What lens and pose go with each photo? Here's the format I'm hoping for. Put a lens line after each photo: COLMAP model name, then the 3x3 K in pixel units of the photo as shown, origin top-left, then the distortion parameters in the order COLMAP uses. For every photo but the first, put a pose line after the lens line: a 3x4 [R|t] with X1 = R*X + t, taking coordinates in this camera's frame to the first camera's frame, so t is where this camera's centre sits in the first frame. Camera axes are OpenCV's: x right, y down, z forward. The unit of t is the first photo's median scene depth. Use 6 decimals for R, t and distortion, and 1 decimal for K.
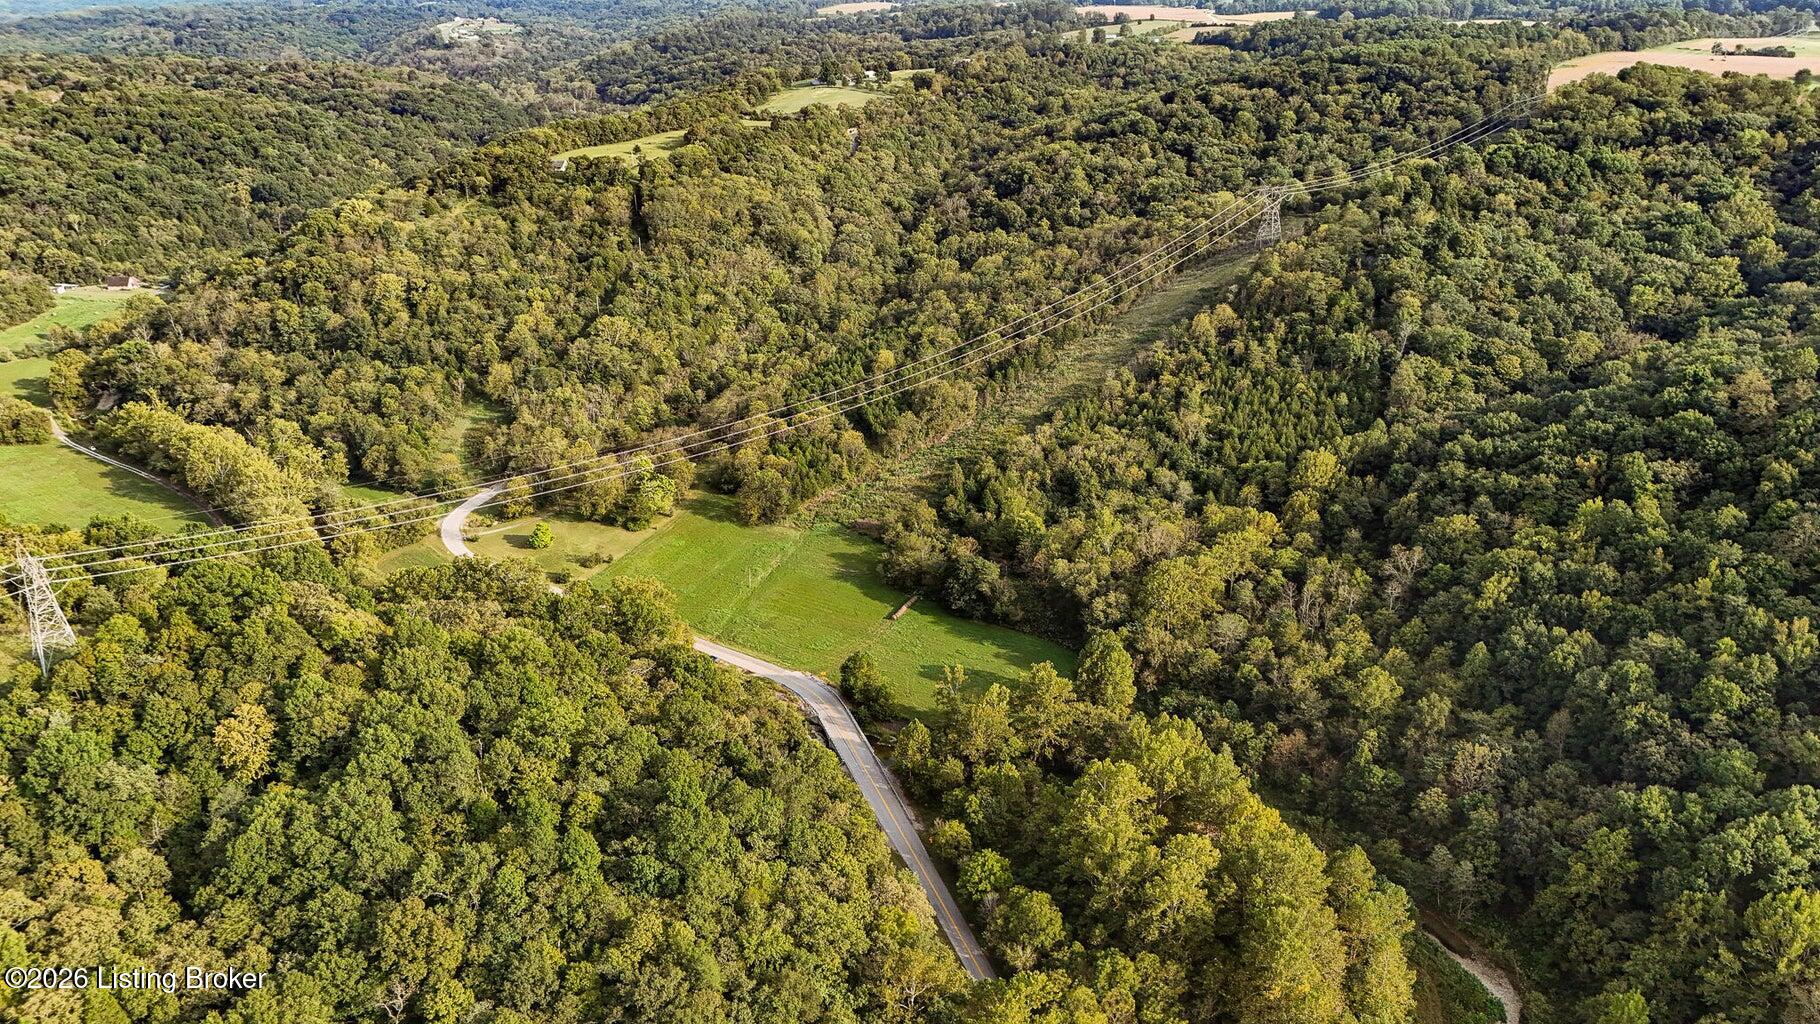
lens RADIAL K [[1366.7, 0, 910.7], [0, 1366.7, 512.4], [0, 0, 1]] dist [0.062833, -0.064302]
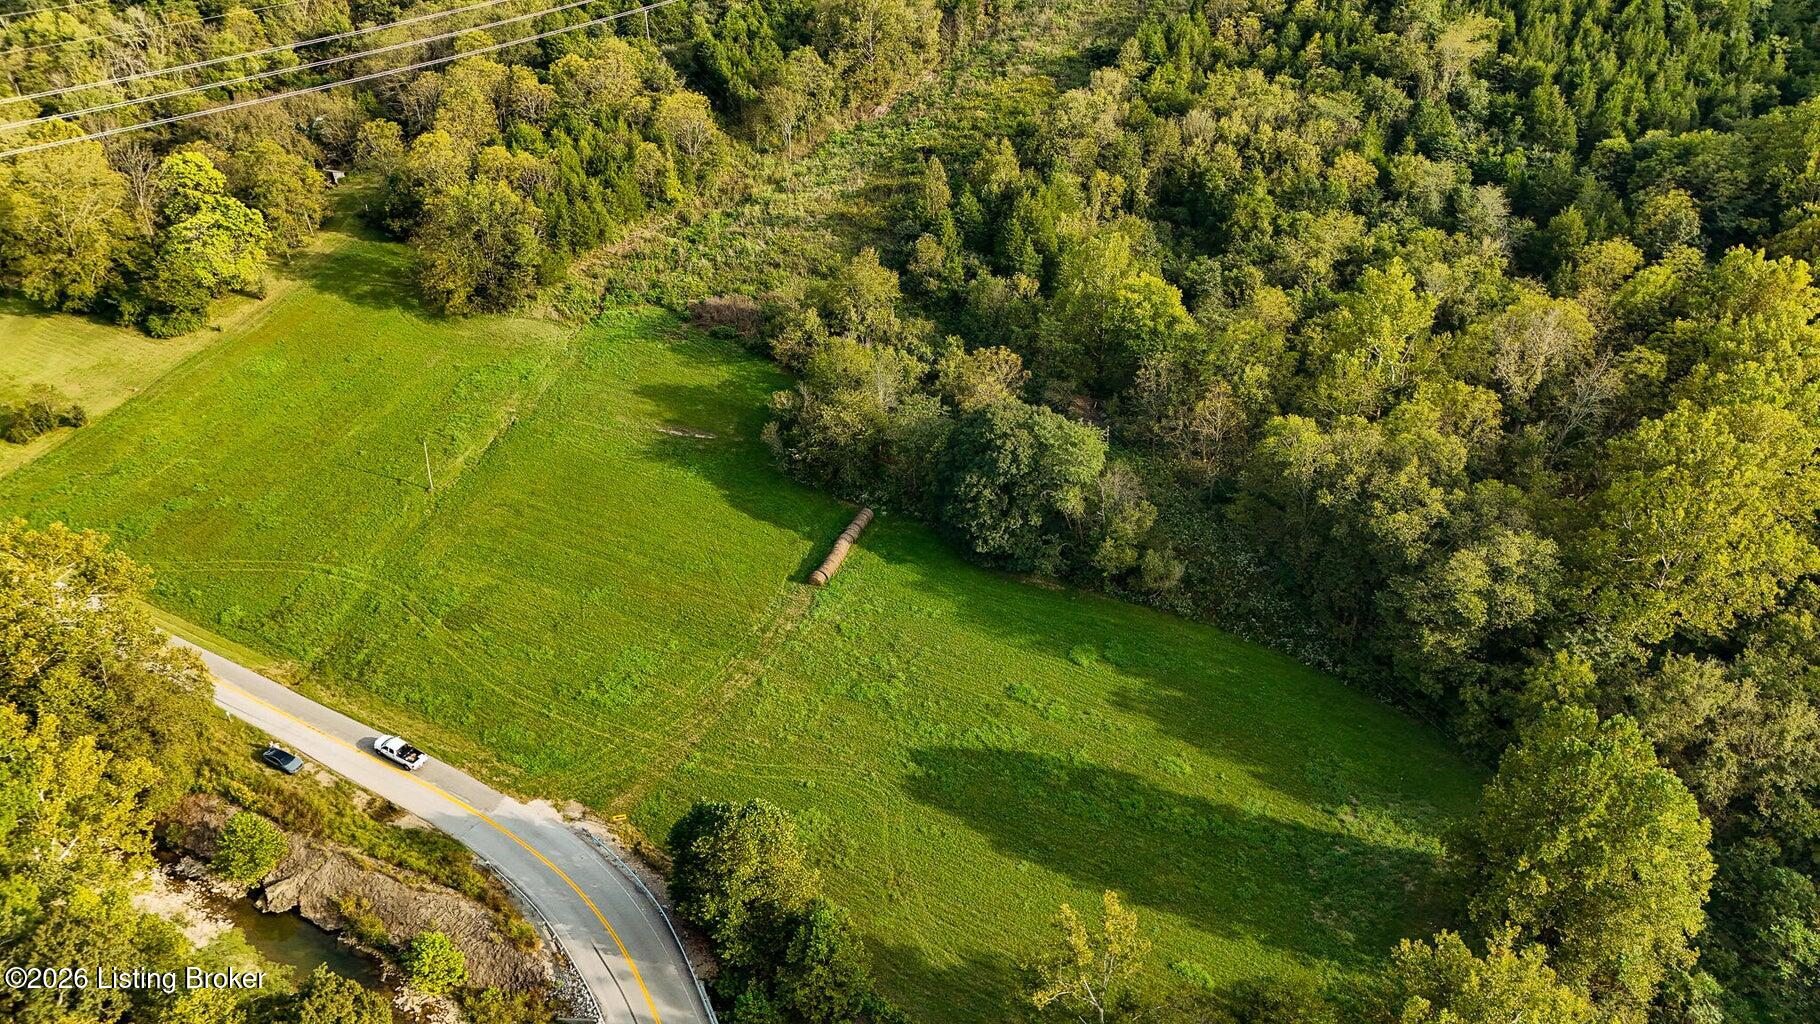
lens RADIAL K [[1366.7, 0, 900.6], [0, 1366.7, 521.5], [0, 0, 1]] dist [0.062833, -0.064302]
pose [[0.995110, -0.041969, 0.089414, -0.019344], [0.023381, 0.979602, 0.199584, -0.010116], [-0.095966, -0.196517, 0.975793, 0.557610]]
